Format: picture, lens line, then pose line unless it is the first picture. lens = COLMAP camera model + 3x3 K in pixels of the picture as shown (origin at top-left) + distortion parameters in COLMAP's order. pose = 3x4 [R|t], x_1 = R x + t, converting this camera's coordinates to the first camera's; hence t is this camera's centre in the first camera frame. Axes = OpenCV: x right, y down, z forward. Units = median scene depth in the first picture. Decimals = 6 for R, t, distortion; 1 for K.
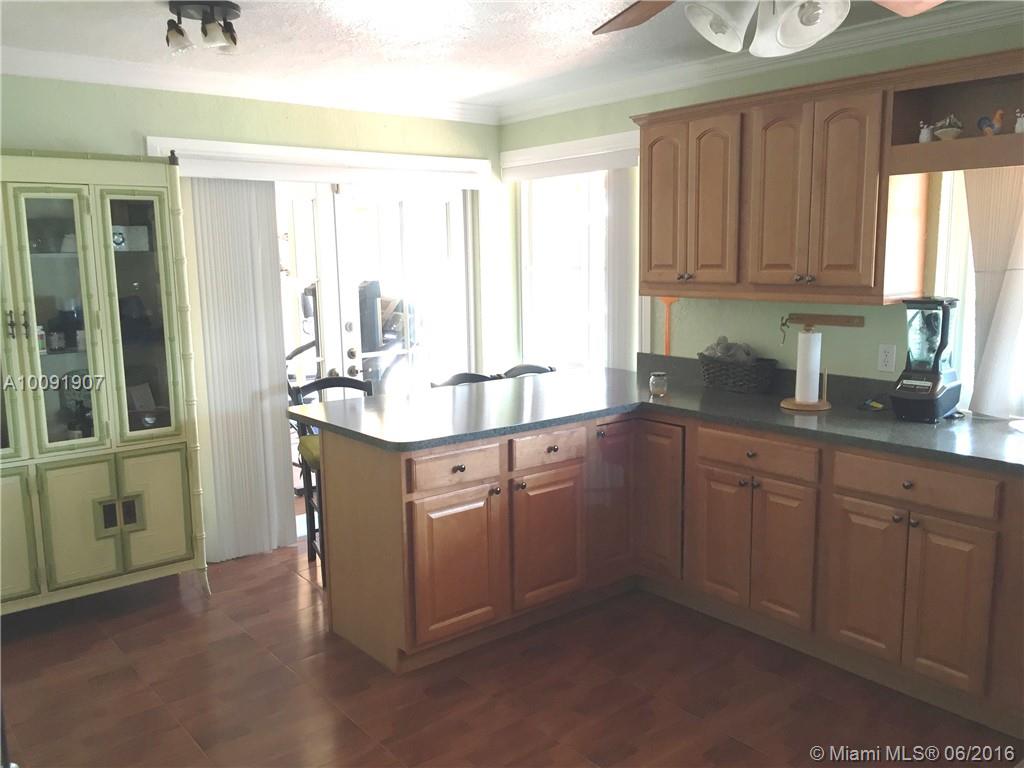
lens RADIAL K [[872.8, 0, 511.7], [0, 872.8, 381.3], [0, 0, 1]] dist [0.019797, 0.002989]
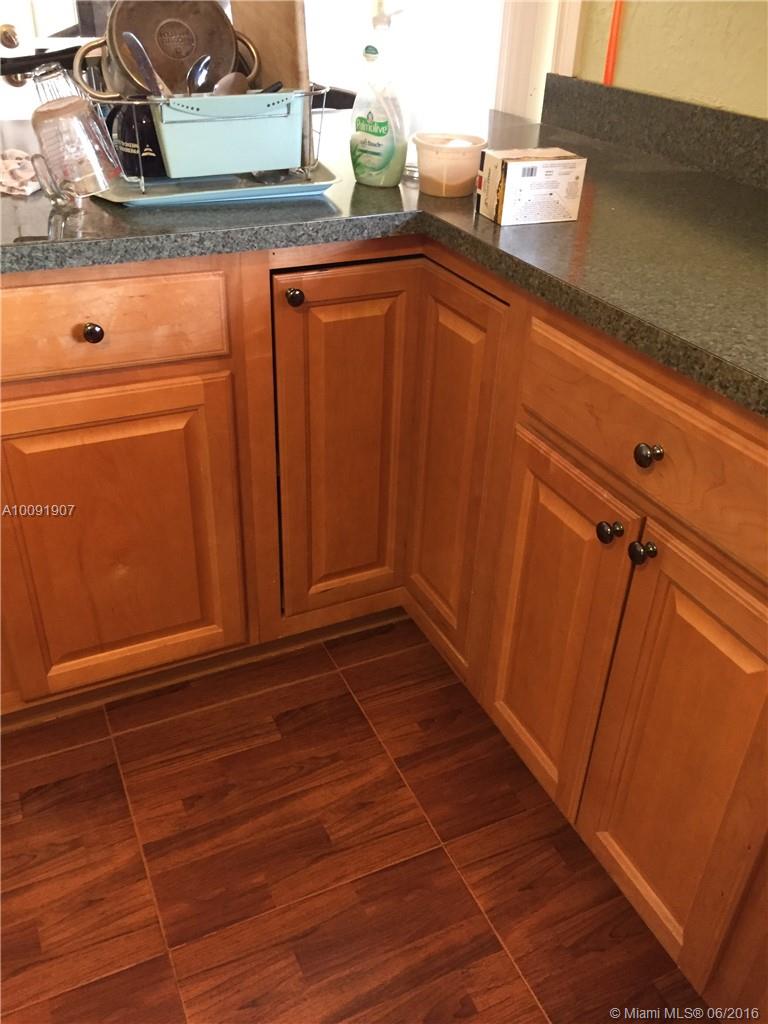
lens RADIAL K [[872.8, 0, 381.9], [0, 872.8, 516.2], [0, 0, 1]] dist [0.019797, 0.002989]
pose [[0.968951, 0.167671, -0.181713, 0.231172], [-0.079962, 0.907941, 0.411400, -0.009239], [0.233965, -0.384096, 0.893158, 0.673773]]
